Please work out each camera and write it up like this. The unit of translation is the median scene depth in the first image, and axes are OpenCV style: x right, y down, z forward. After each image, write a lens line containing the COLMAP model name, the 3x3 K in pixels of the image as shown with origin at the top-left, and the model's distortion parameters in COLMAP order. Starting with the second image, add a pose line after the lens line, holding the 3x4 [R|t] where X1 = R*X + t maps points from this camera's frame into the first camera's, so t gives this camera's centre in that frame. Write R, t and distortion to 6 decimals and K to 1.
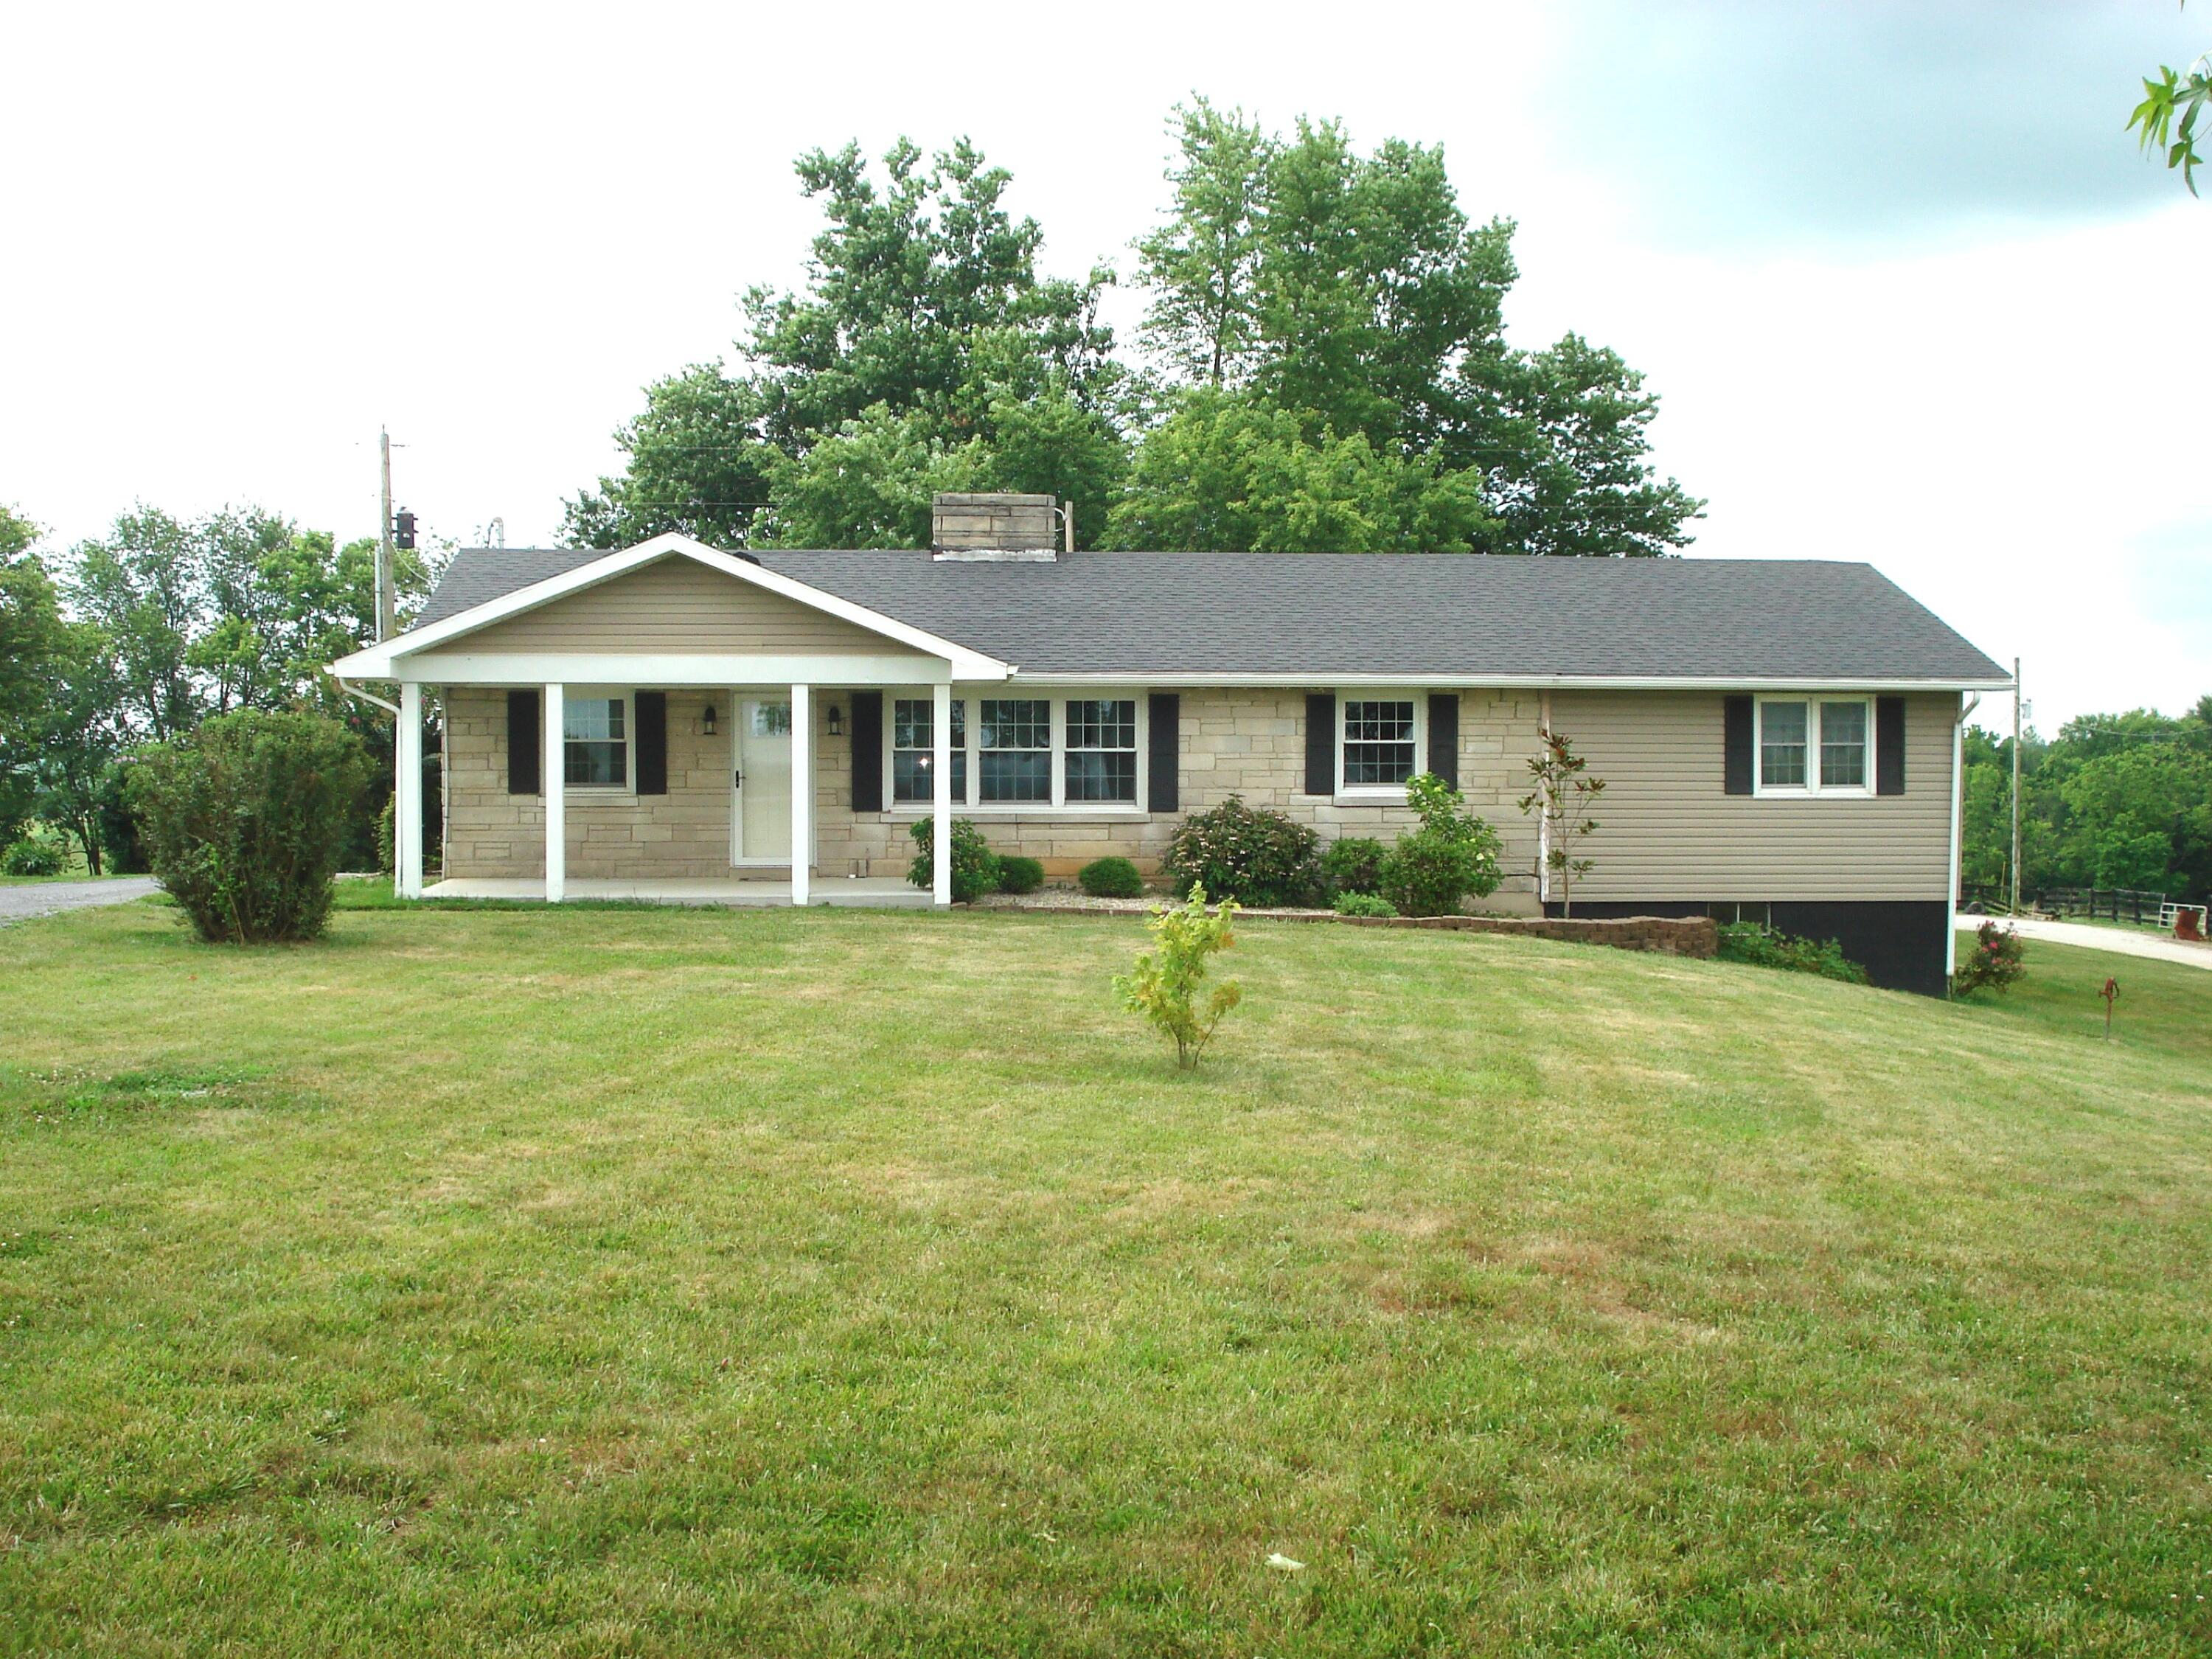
lens RADIAL K [[2450.0, 0, 998.0], [0, 2450.0, 827.6], [0, 0, 1]] dist [-0.096751, 0.013827]
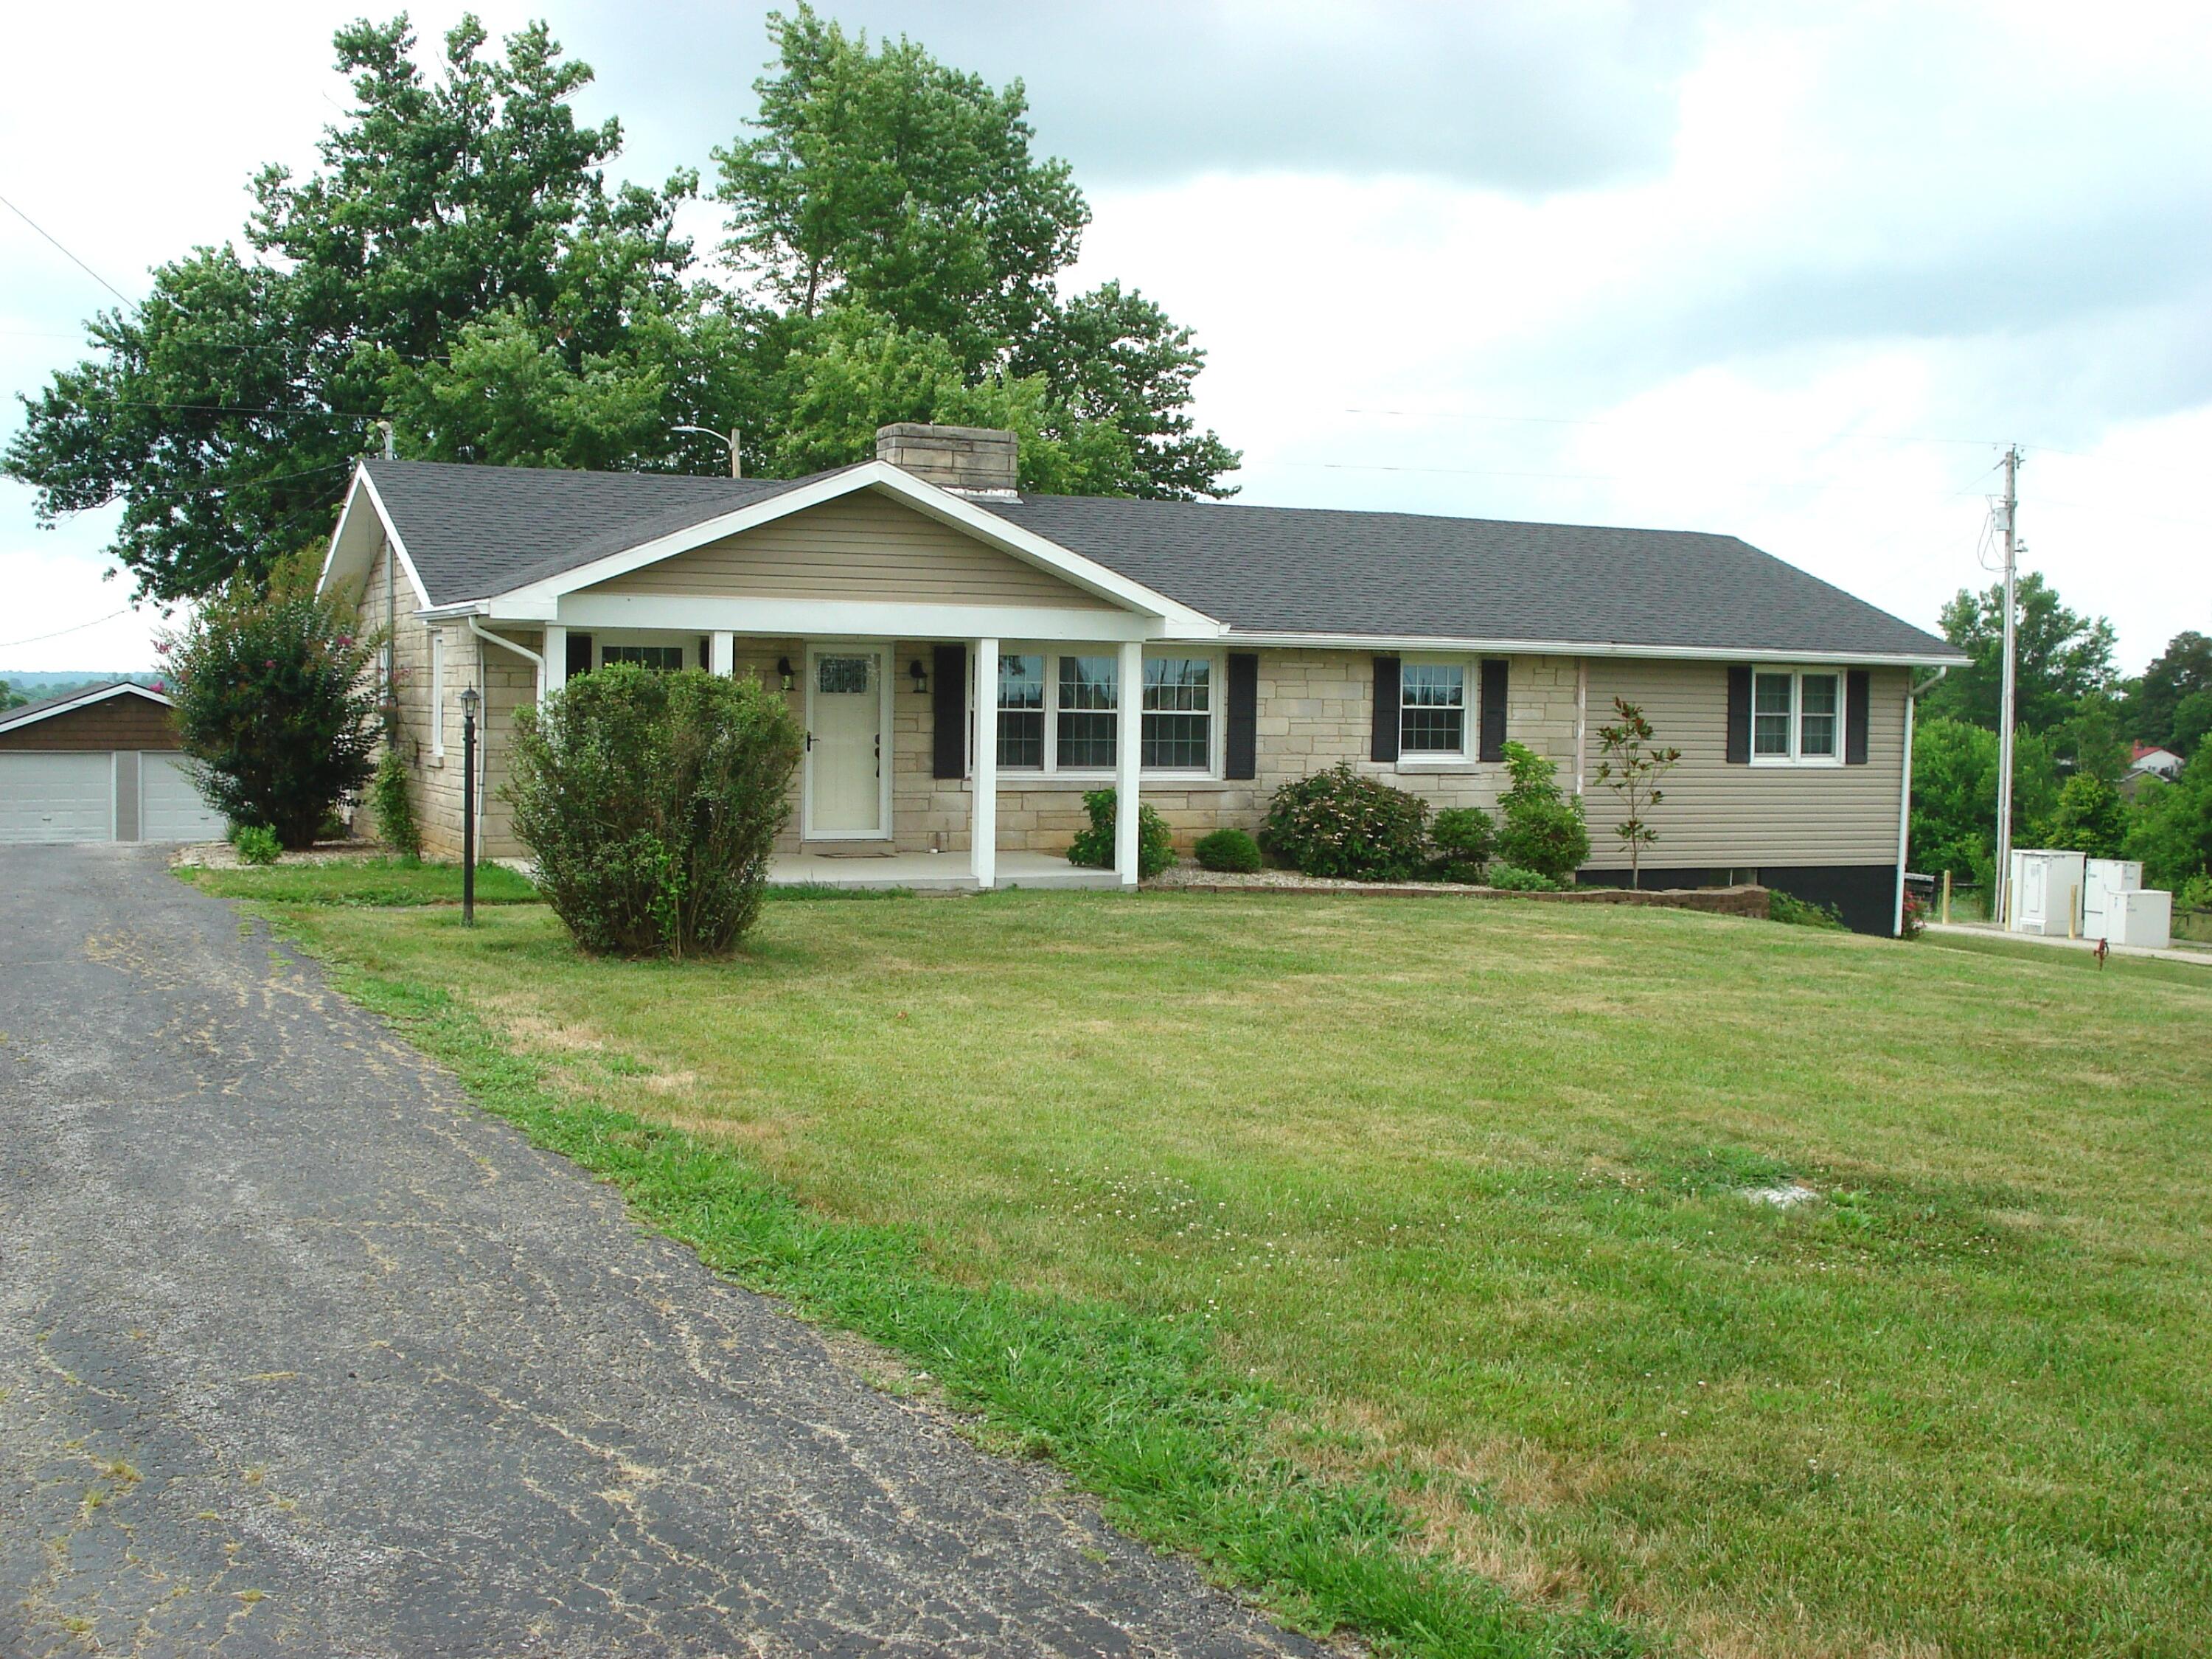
lens RADIAL K [[2450.0, 0, 998.0], [0, 2450.0, 827.6], [0, 0, 1]] dist [-0.096751, 0.013827]
pose [[0.930871, -0.006413, 0.365292, -0.361285], [-0.004098, 0.999600, 0.027991, -0.013696], [-0.365325, -0.027553, 0.930472, 0.157310]]
